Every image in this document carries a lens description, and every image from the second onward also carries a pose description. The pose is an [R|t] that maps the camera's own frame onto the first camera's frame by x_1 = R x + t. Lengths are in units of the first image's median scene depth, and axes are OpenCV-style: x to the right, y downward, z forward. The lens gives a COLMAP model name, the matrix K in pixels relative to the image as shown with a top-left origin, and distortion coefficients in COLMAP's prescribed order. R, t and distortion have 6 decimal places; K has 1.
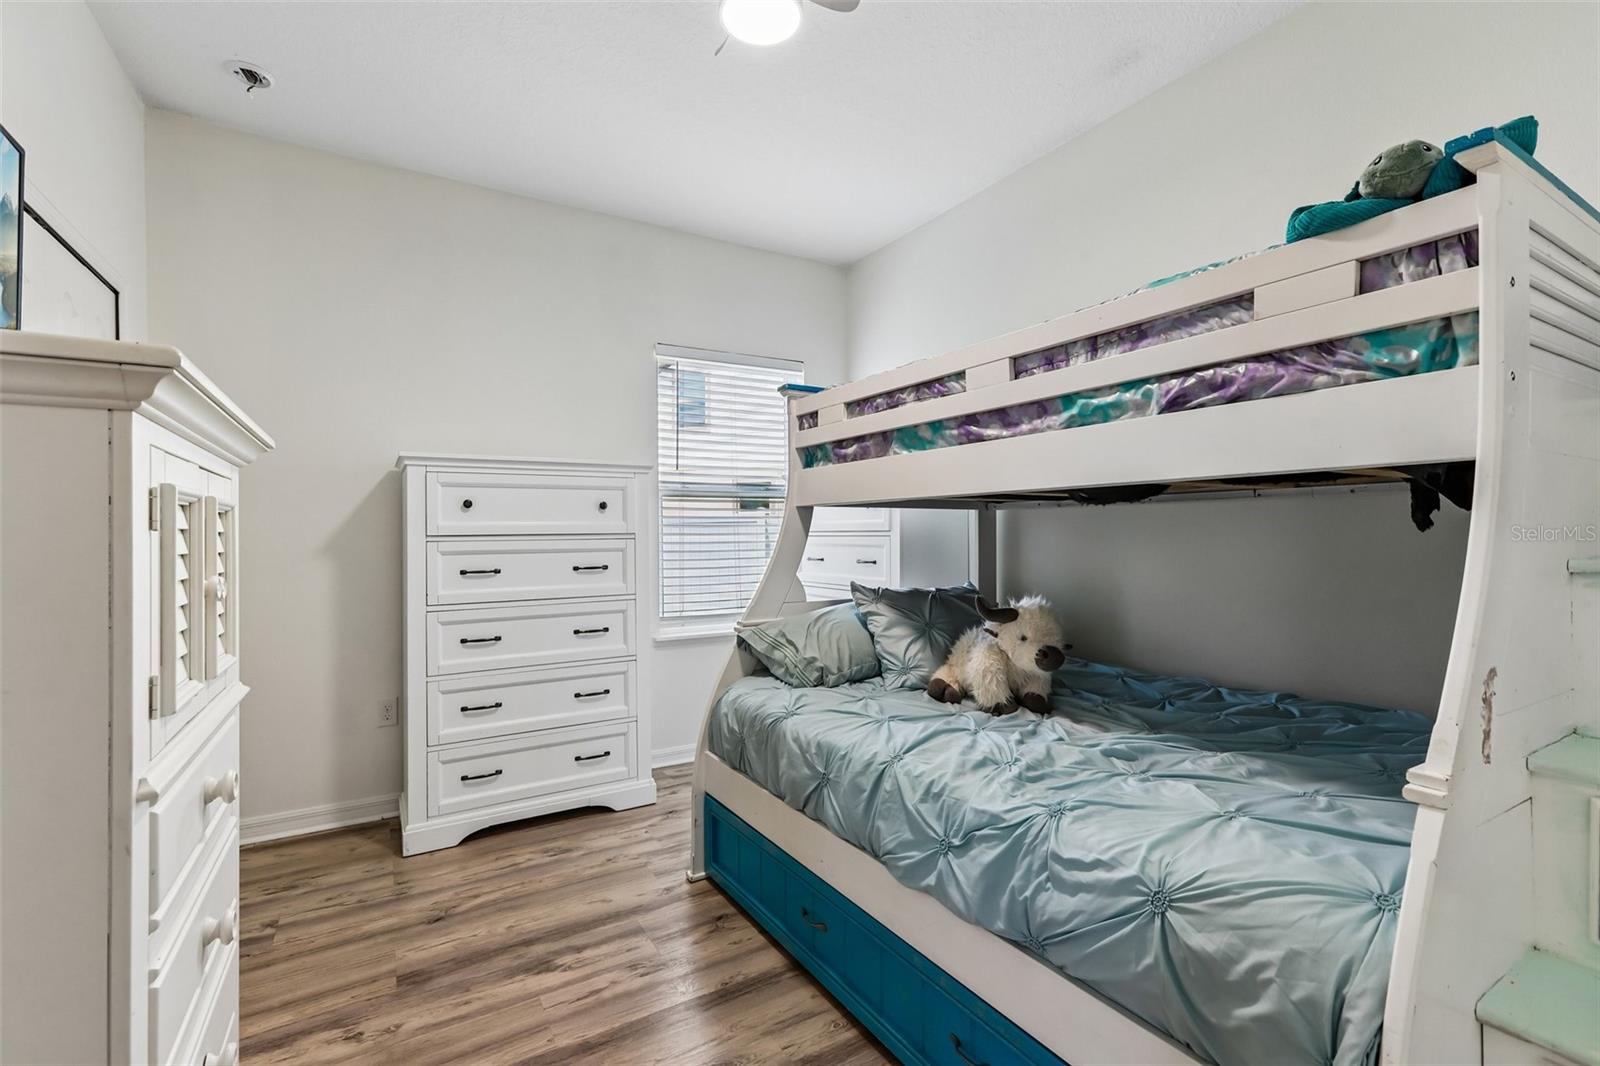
lens RADIAL K [[710.9, 0, 793.4], [0, 710.9, 530.2], [0, 0, 1]] dist [-0.016138, 0.023150]
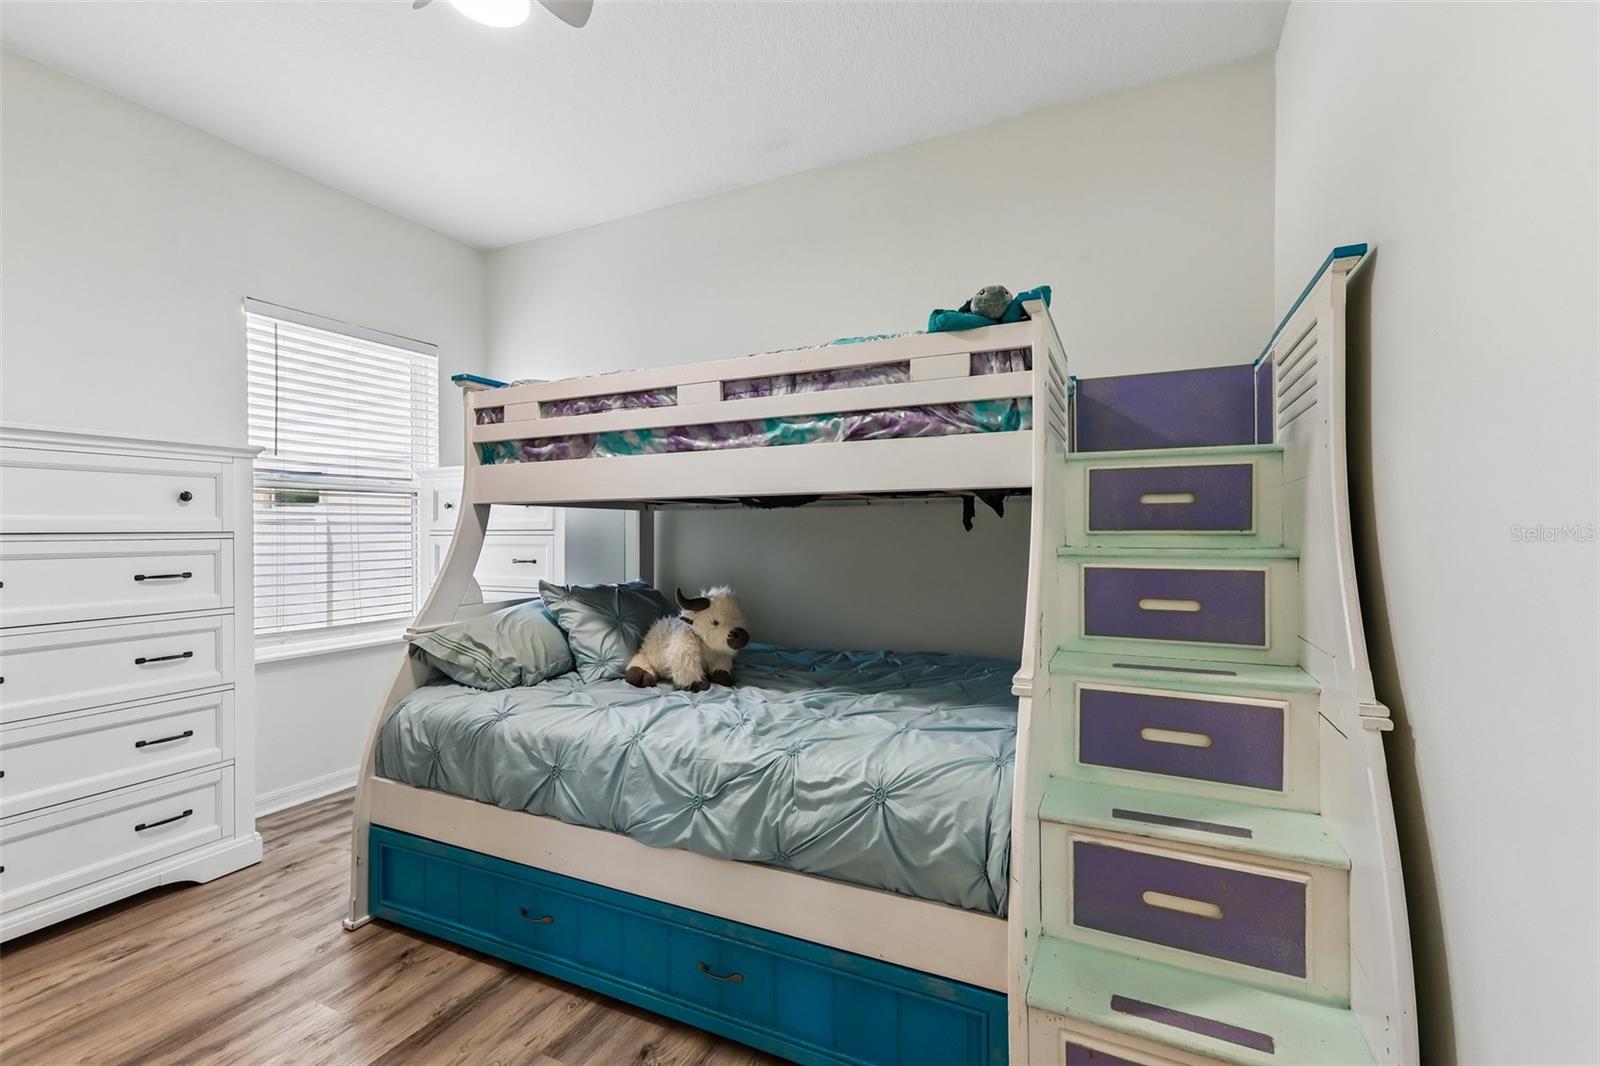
lens RADIAL K [[710.9, 0, 793.4], [0, 710.9, 530.2], [0, 0, 1]] dist [-0.016138, 0.023150]
pose [[0.837211, 0.003428, 0.546869, -0.236187], [-0.003339, 0.999994, -0.001156, 0.002570], [-0.546869, -0.000859, 0.837218, -0.044303]]
